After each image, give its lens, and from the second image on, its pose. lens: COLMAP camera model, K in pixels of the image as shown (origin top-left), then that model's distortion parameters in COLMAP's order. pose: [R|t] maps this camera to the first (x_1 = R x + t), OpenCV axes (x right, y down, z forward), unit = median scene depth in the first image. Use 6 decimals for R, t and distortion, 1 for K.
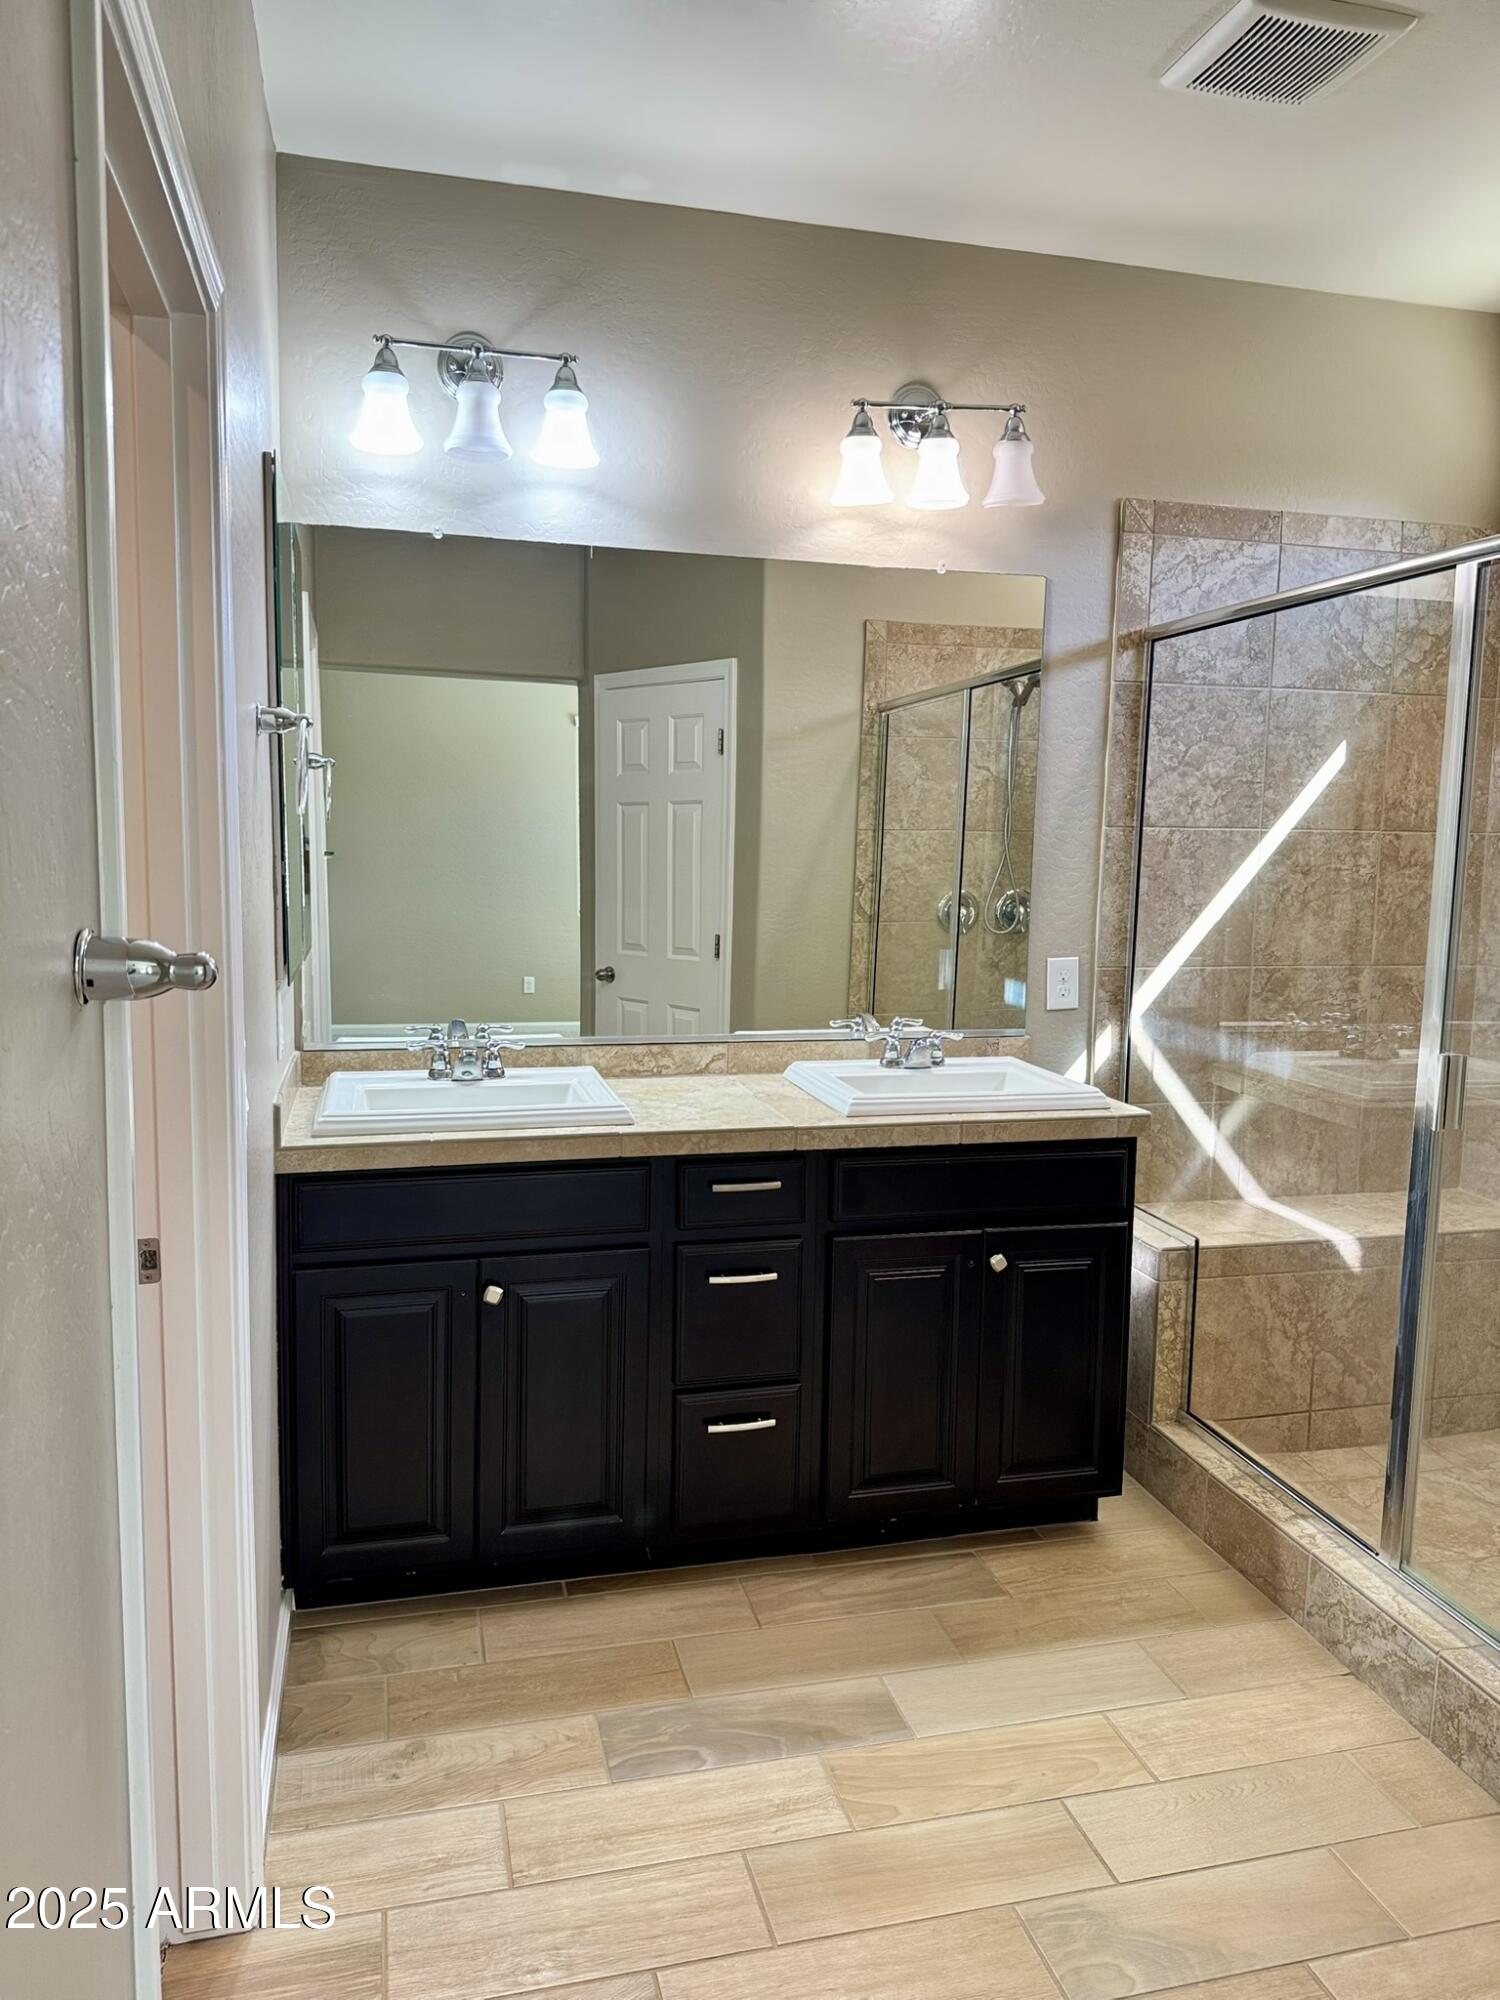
lens RADIAL K [[1422.3, 0, 751.3], [0, 1422.3, 999.6], [0, 0, 1]] dist [0.041058, -0.015228]
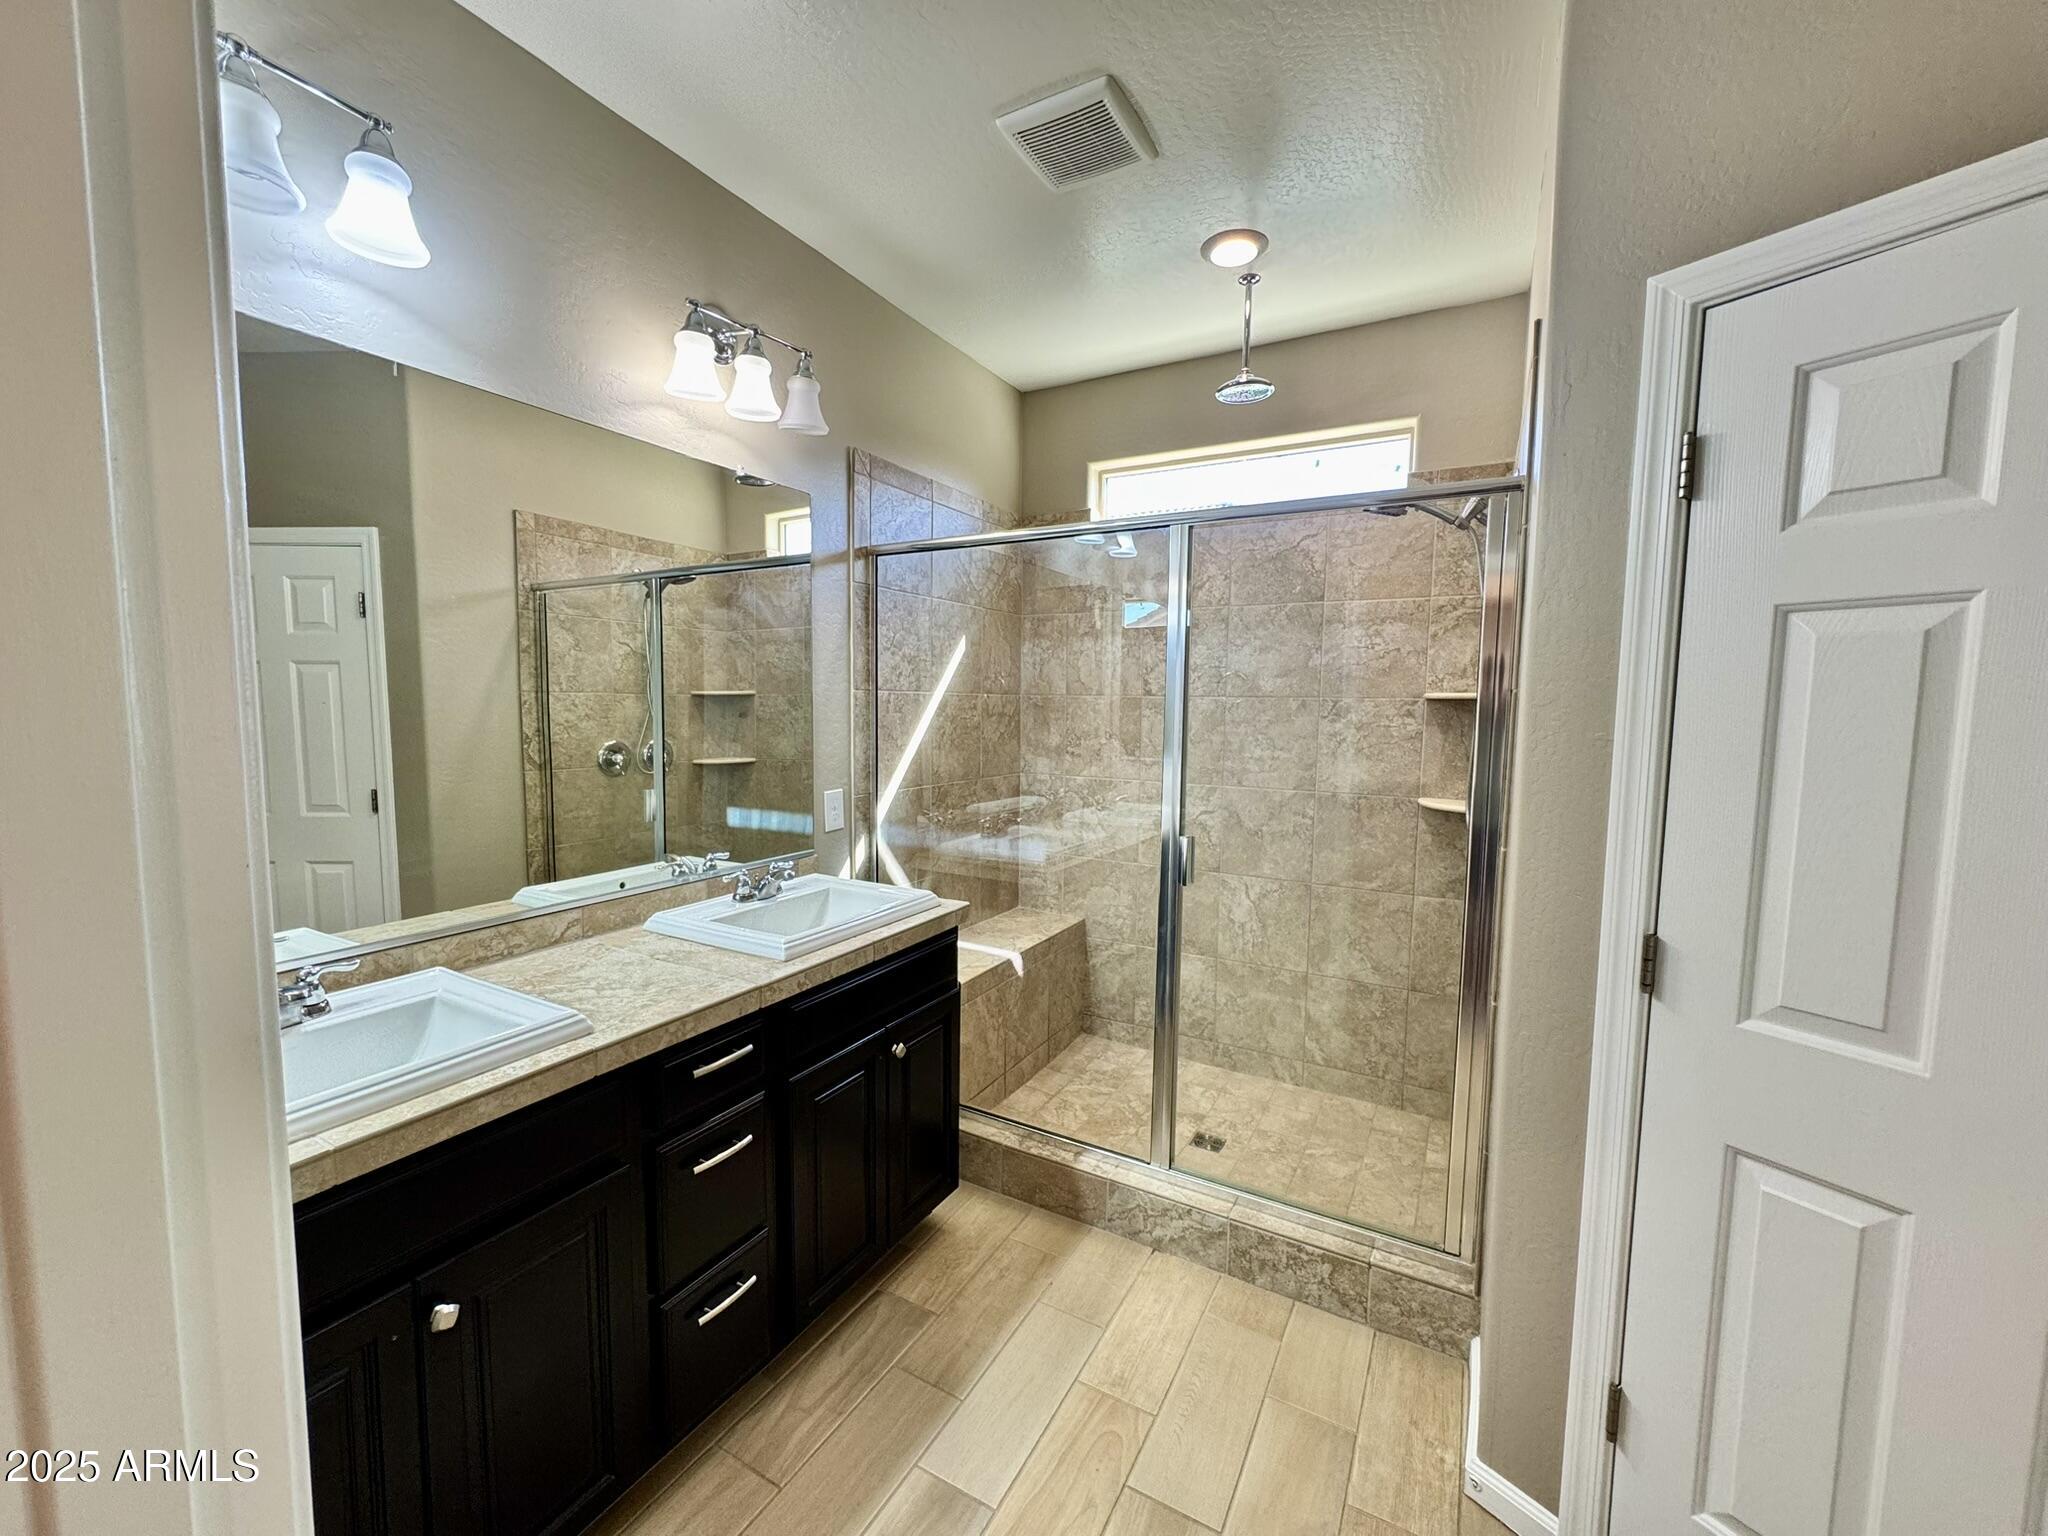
lens RADIAL K [[821.5, 0, 1021.8], [0, 821.5, 774.7], [0, 0, 1]] dist [0.008888, -0.000633]
pose [[0.690429, -0.074314, 0.719573, -0.204753], [0.083504, 0.996247, 0.022765, -0.047745], [-0.718564, 0.044370, 0.694044, 0.363121]]
